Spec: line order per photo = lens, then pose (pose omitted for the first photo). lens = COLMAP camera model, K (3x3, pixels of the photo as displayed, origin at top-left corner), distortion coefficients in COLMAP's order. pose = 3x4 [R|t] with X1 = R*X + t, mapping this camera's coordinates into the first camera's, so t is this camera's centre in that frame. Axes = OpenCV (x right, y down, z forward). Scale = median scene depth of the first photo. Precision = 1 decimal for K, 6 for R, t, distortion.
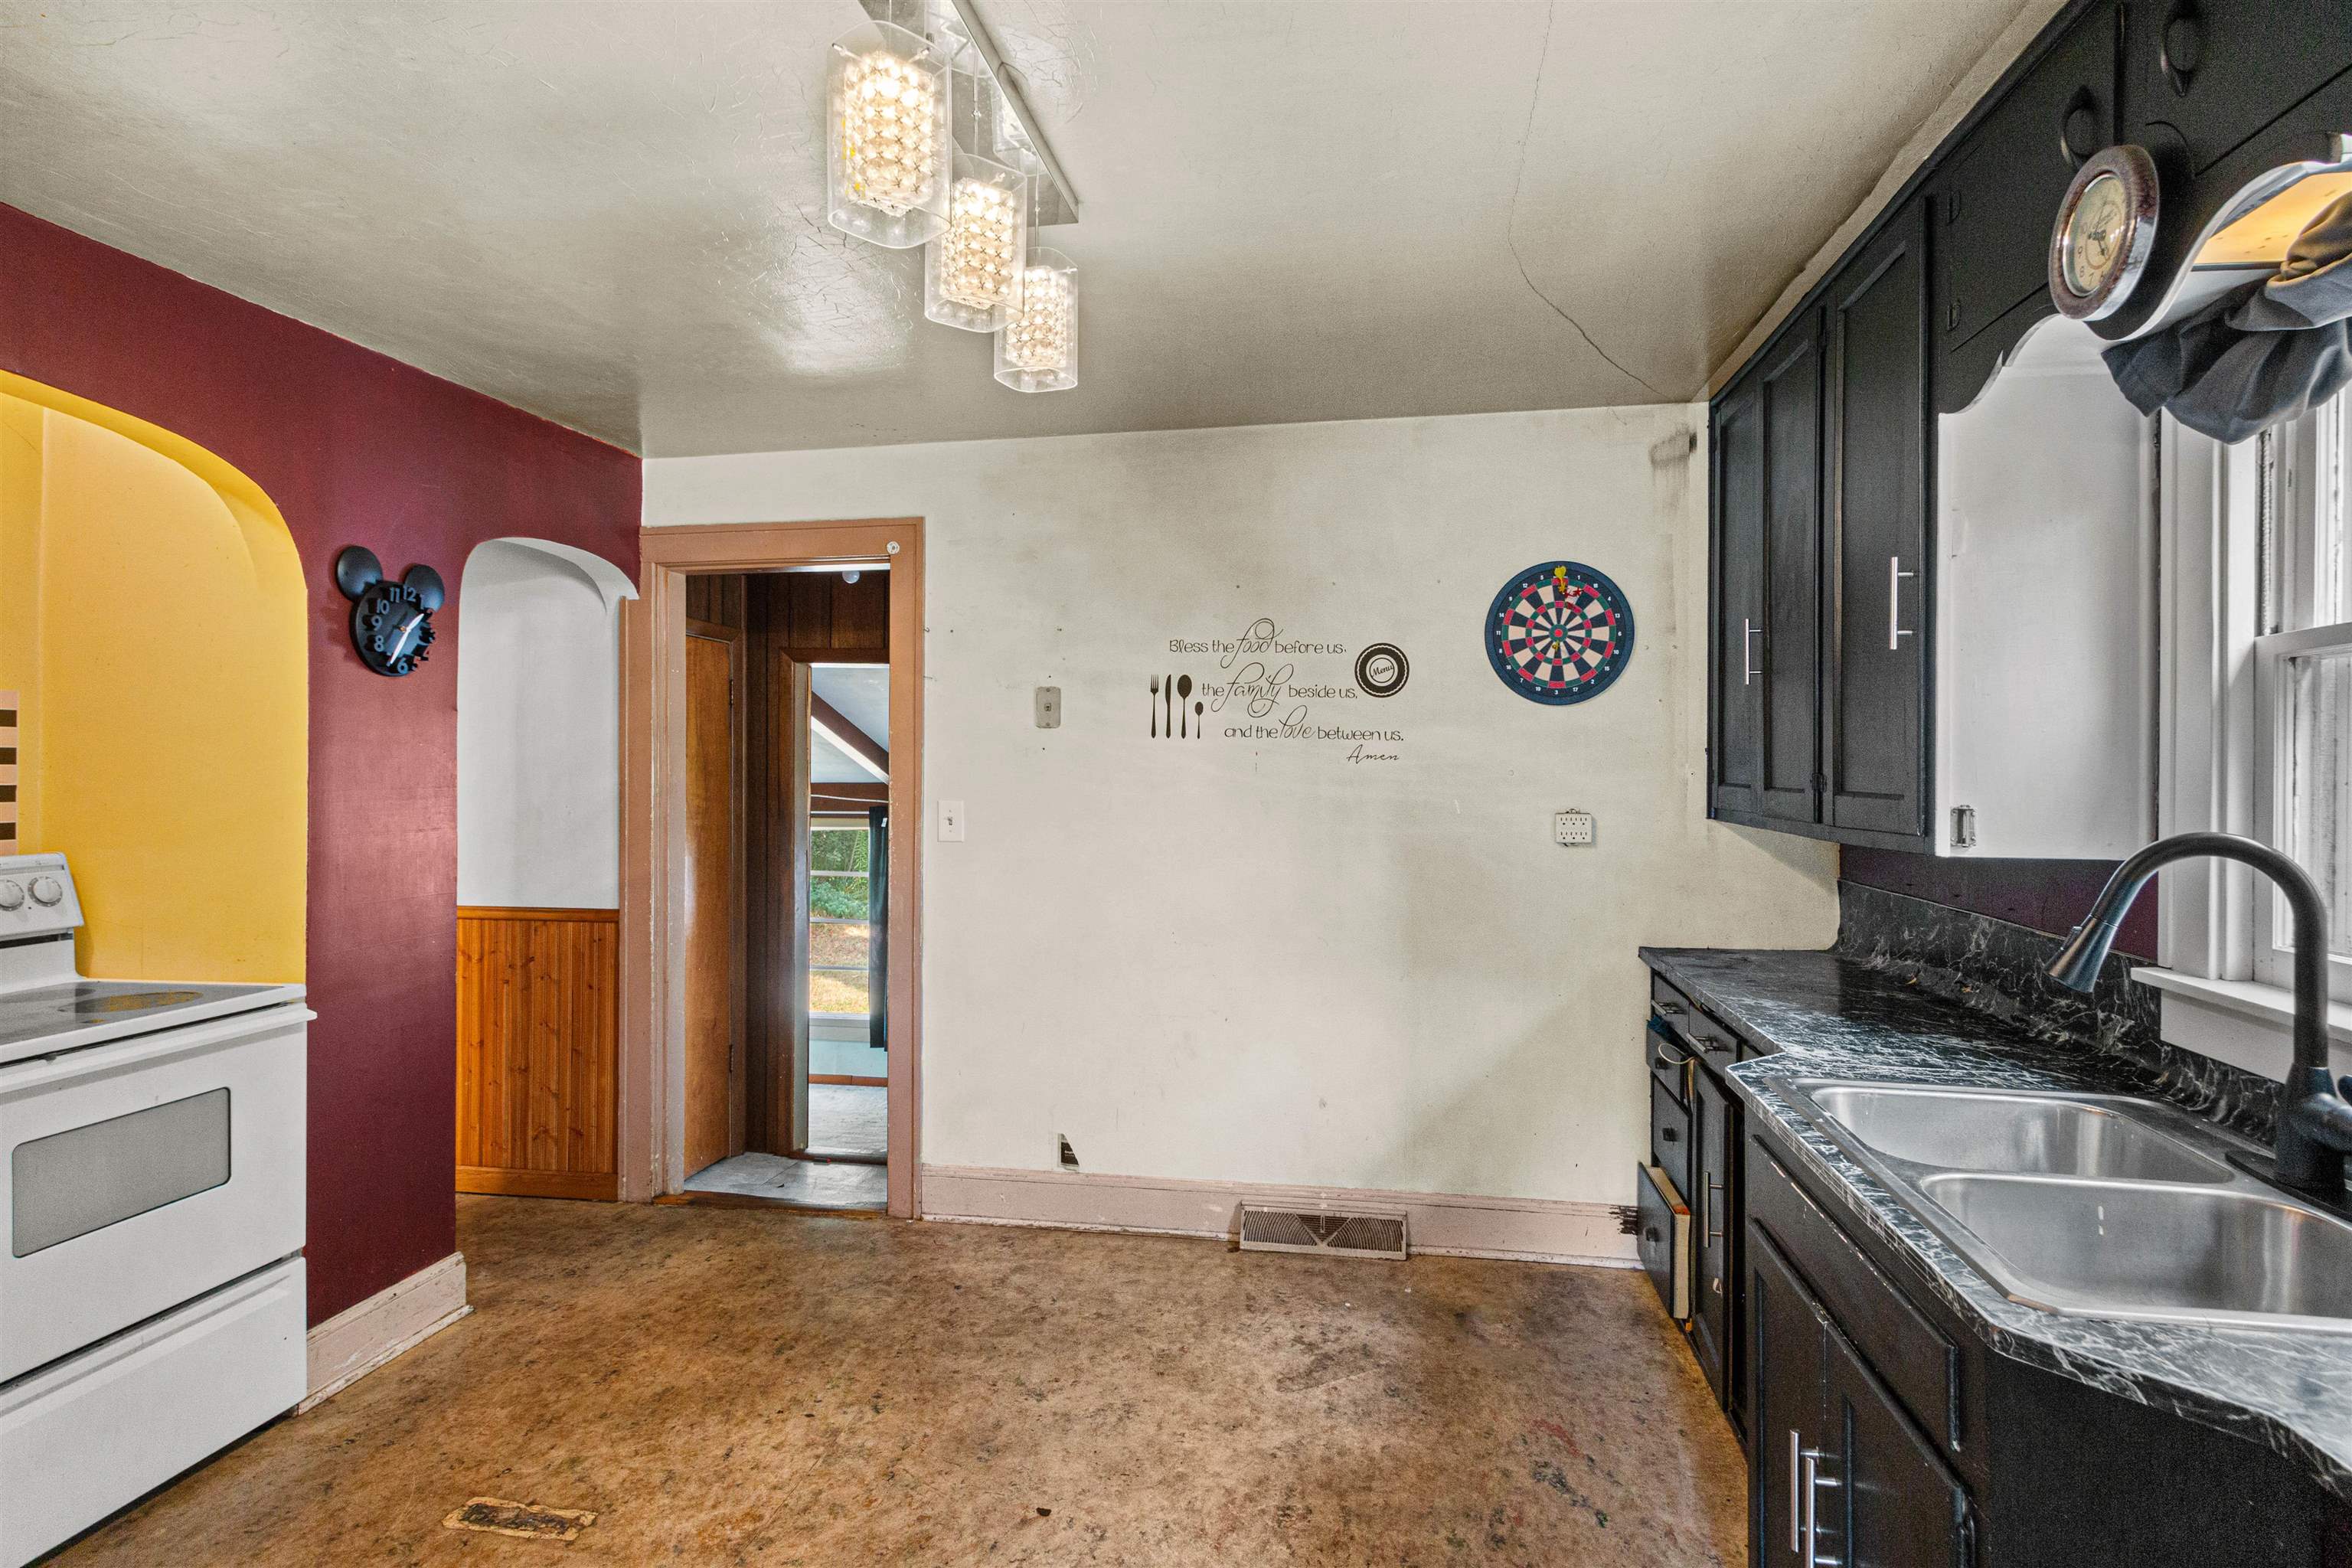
lens RADIAL K [[1164.0, 0, 1180.9], [0, 1164.0, 762.5], [0, 0, 1]] dist [0.005702, -0.000237]
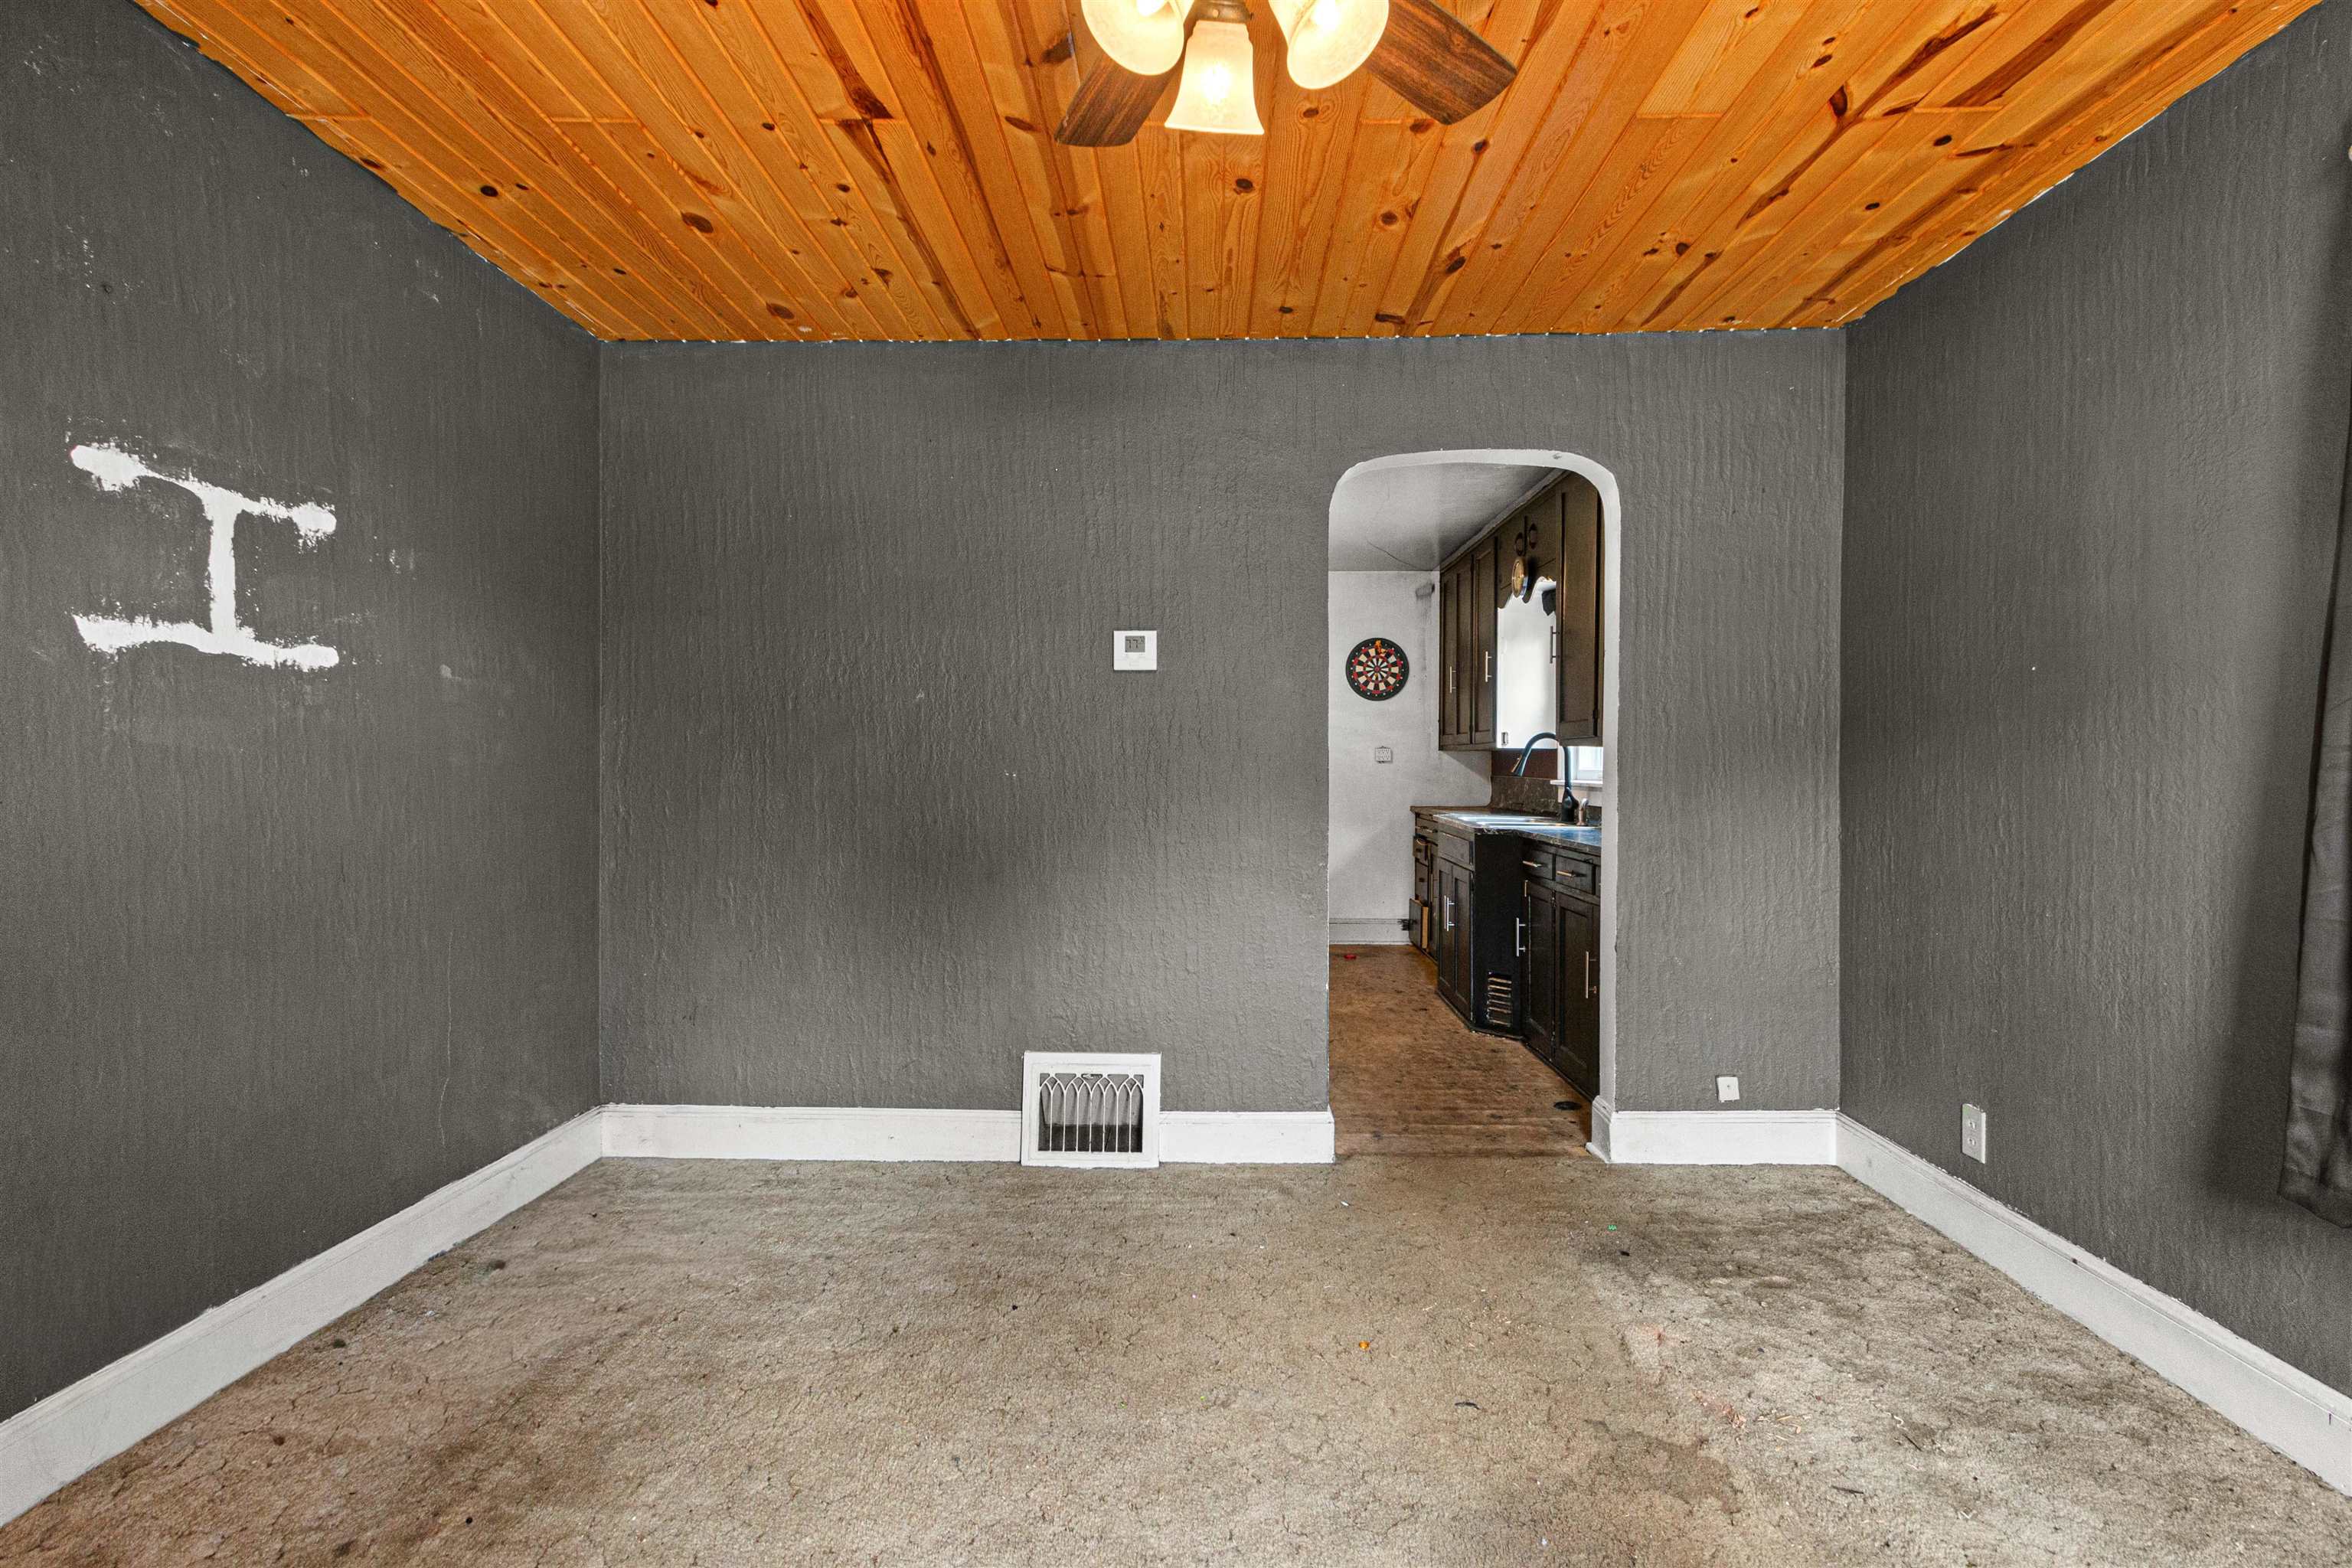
lens RADIAL K [[1124.5, 0, 1172.6], [0, 1124.5, 770.8], [0, 0, 1]] dist [0.003534, -0.001503]
pose [[0.988022, 0.003707, 0.154268, -0.415078], [-0.004544, 0.999977, 0.005077, 0.079270], [-0.154245, -0.005717, 0.988016, -1.126811]]
